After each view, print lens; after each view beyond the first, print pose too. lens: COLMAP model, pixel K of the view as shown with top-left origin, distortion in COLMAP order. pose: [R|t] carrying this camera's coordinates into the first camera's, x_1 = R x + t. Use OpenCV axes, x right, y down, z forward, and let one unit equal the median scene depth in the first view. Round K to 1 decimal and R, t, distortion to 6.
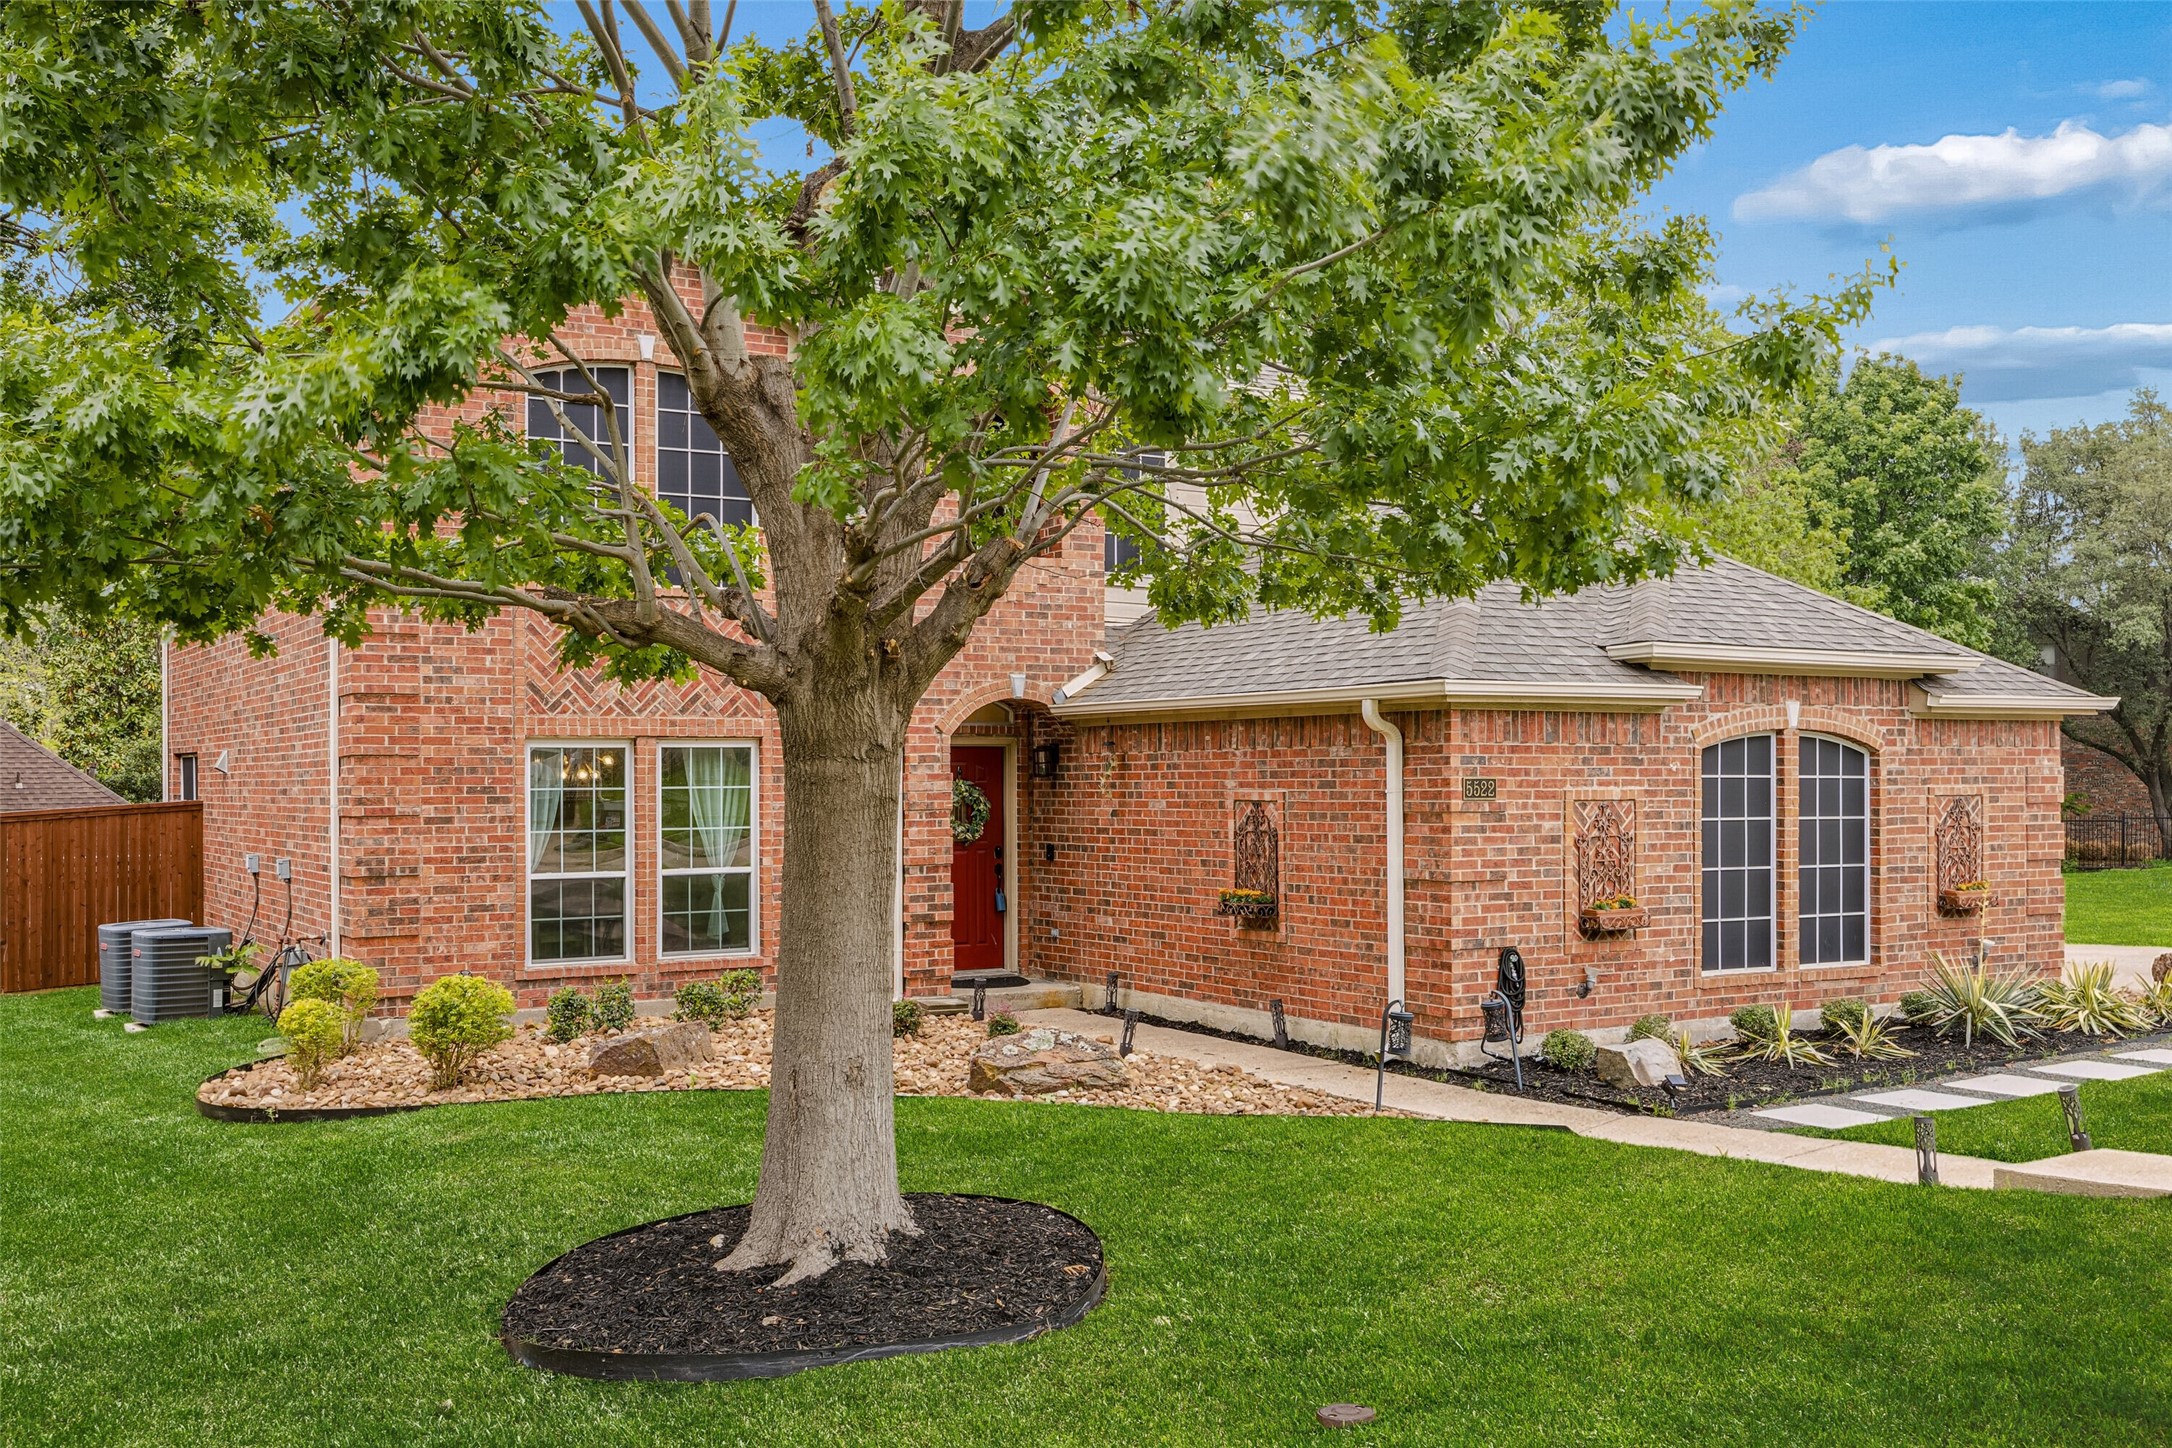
lens RADIAL K [[2184.2, 0, 1085.5], [0, 2184.2, 735.2], [0, 0, 1]] dist [0.015013, 0.000000]
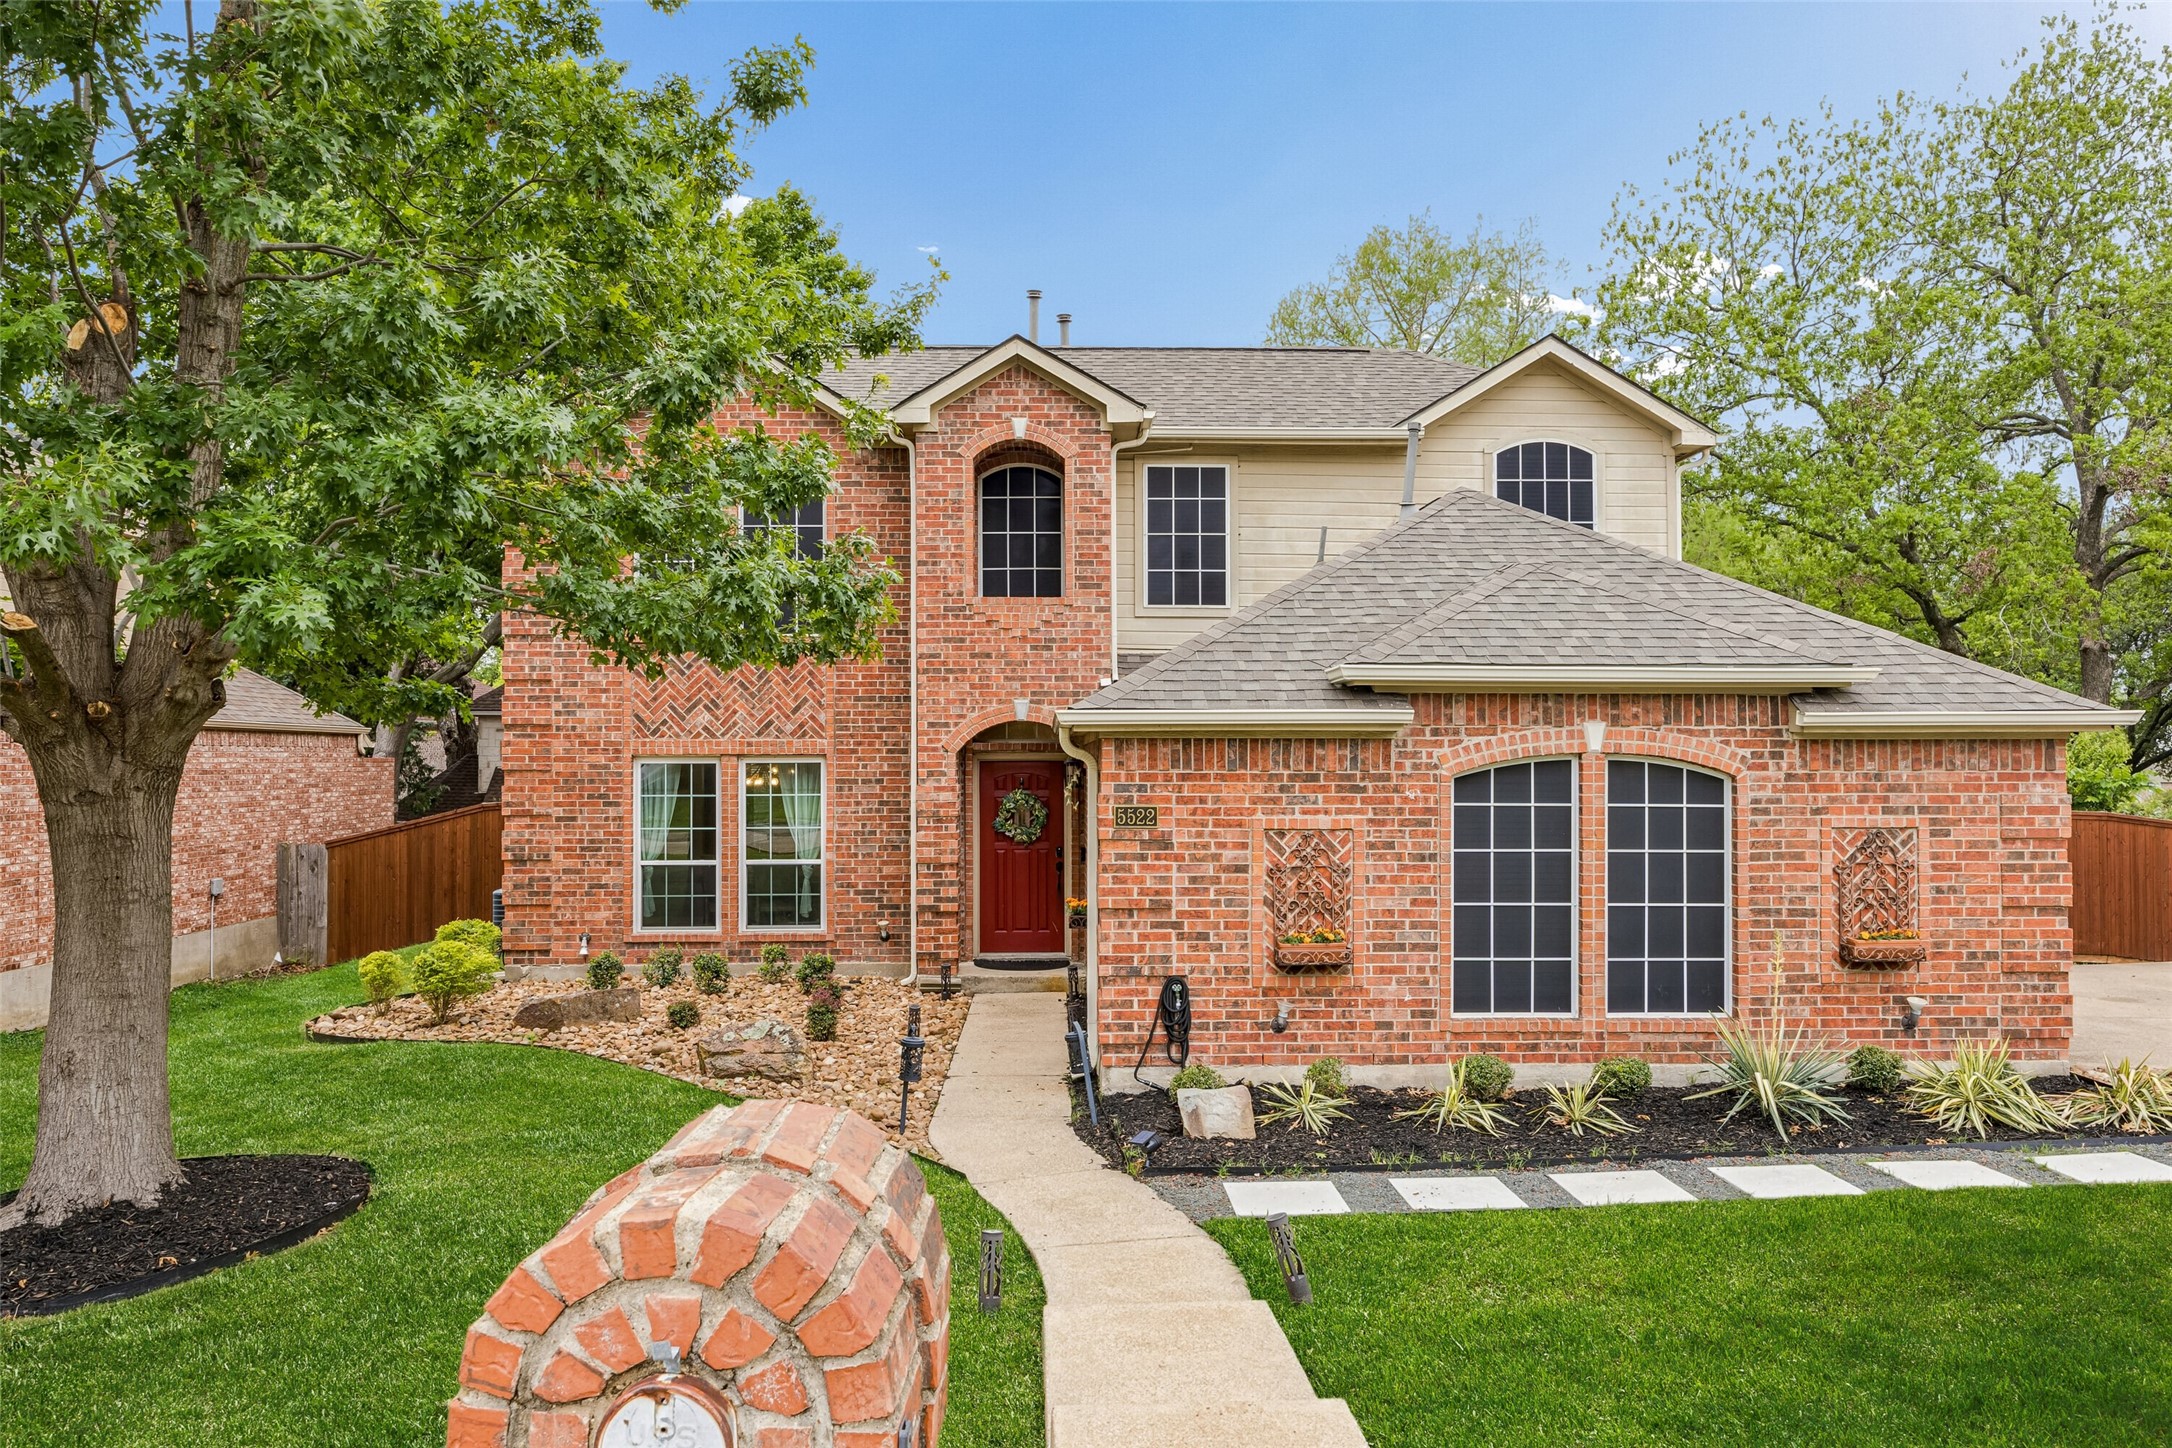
lens RADIAL K [[1652.4, 0, 1085.7], [0, 1652.4, 715.8], [0, 0, 1]] dist [0.002376, 0.000661]
pose [[0.856989, -0.008963, -0.515258, 0.496042], [0.007498, 0.999960, -0.004924, -0.016560], [0.515281, 0.000357, 0.857021, 0.301960]]
